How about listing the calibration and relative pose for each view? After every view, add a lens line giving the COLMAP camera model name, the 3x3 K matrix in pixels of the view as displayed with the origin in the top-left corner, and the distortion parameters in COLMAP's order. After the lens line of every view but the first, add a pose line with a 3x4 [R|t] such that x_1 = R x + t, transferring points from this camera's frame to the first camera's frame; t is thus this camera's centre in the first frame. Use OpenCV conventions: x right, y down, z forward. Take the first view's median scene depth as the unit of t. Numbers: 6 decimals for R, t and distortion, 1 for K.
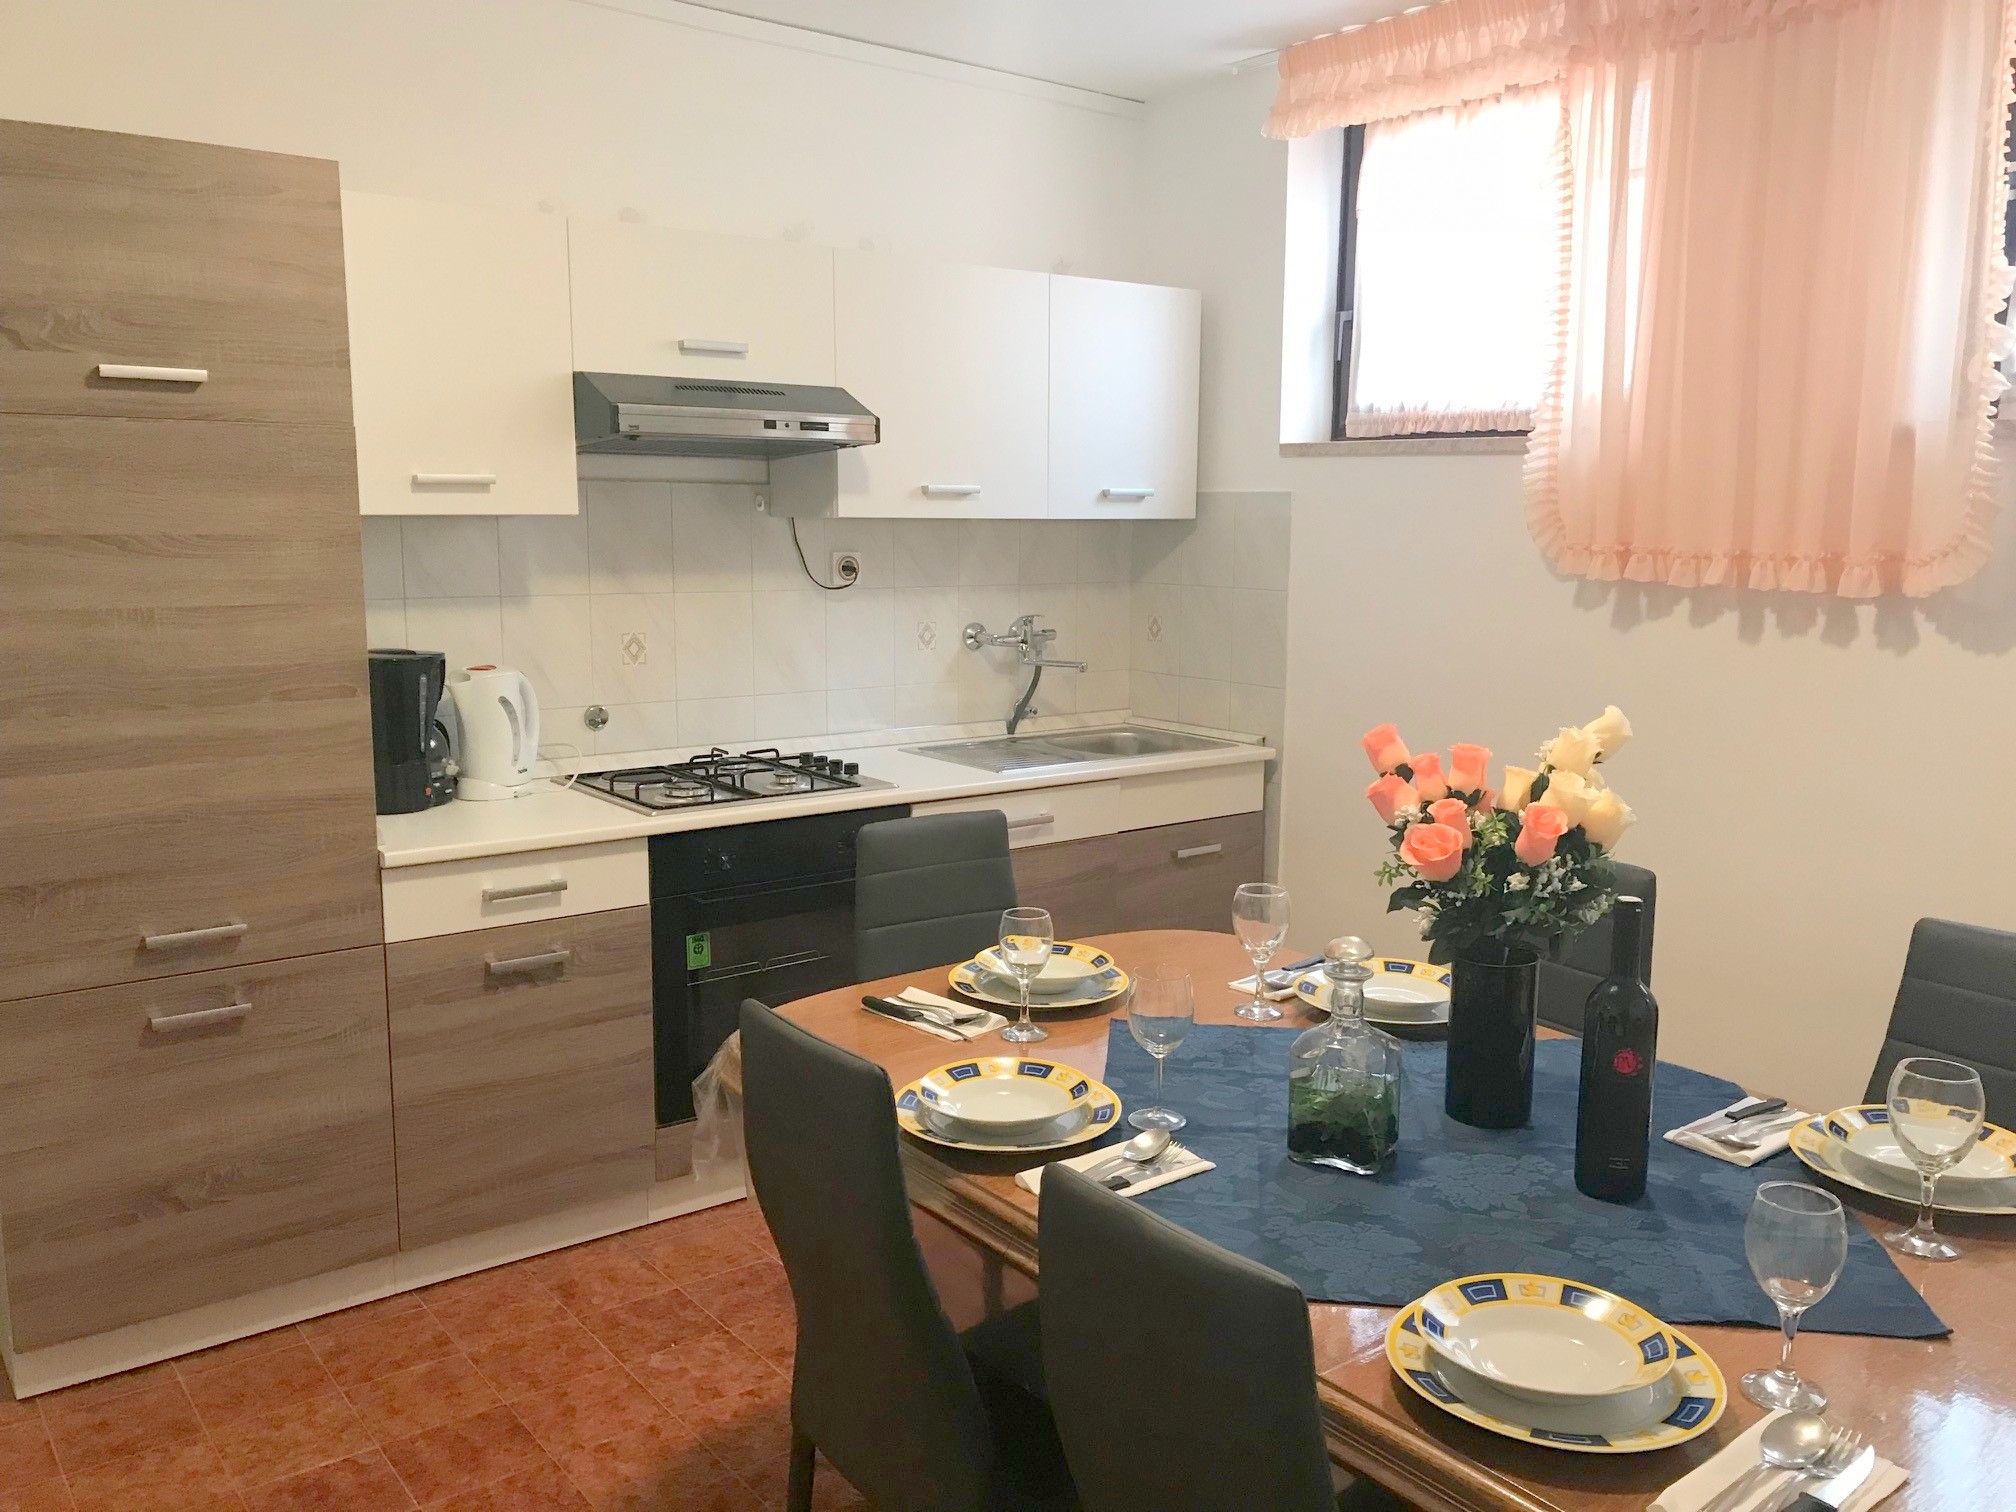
lens RADIAL K [[1636.9, 0, 1008.5], [0, 1636.9, 755.1], [0, 0, 1]] dist [0.028442, -0.038032]
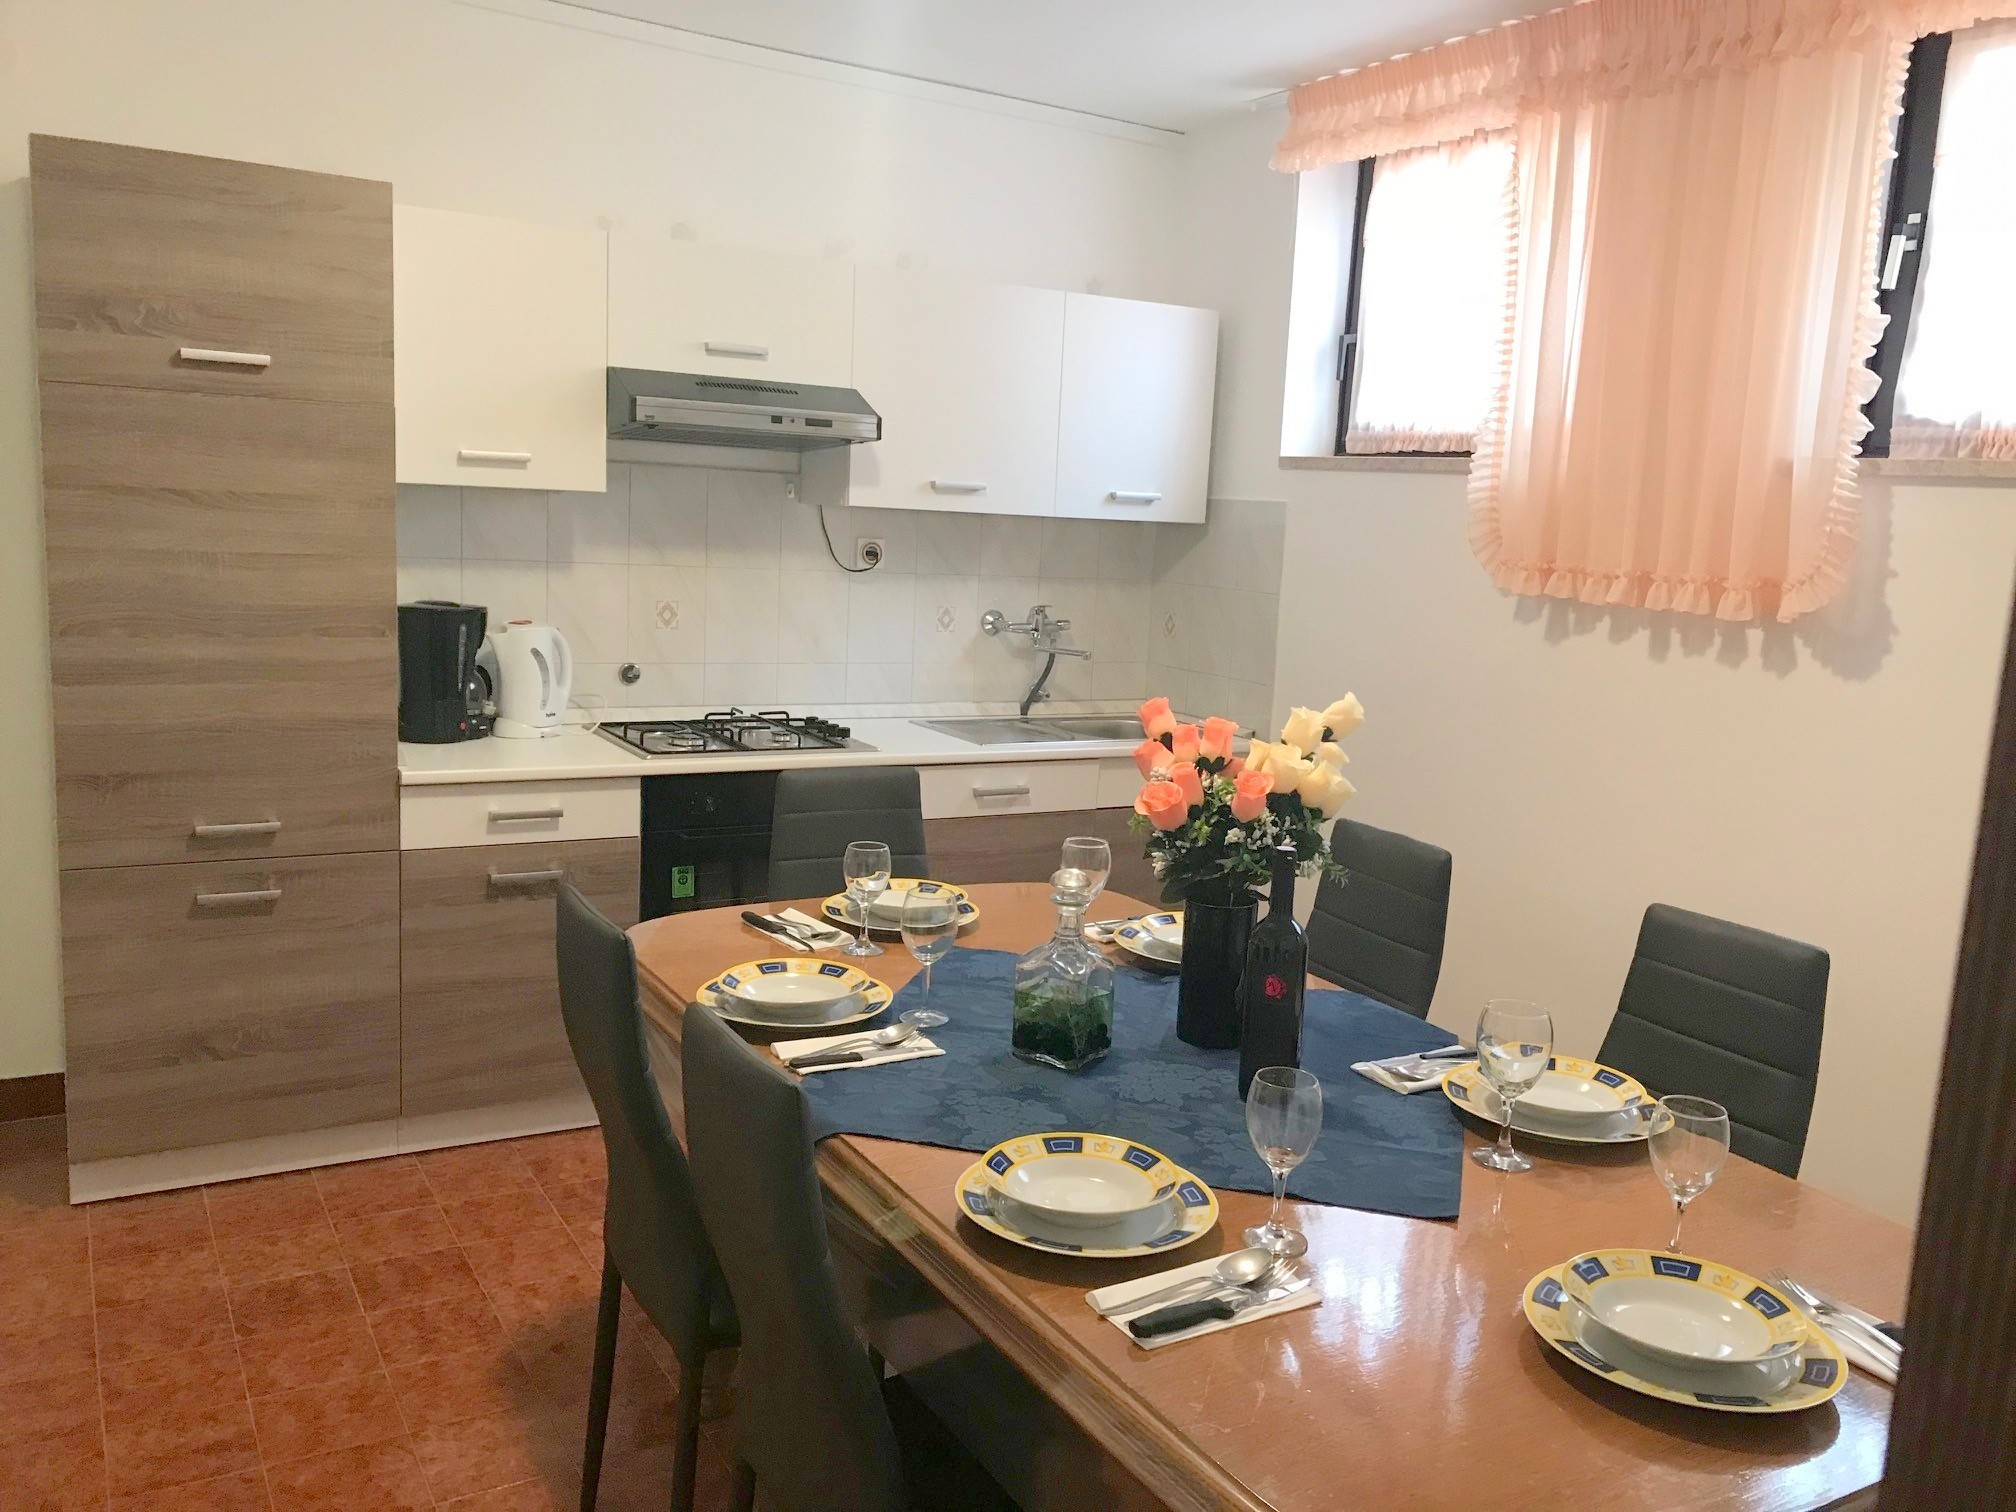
lens RADIAL K [[1636.9, 0, 1012.8], [0, 1636.9, 747.3], [0, 0, 1]] dist [0.028442, -0.038032]
pose [[0.990884, 0.061719, -0.119746, 0.191149], [-0.062519, 0.998039, -0.002928, 0.018426], [0.119331, 0.010388, 0.992800, -0.110772]]
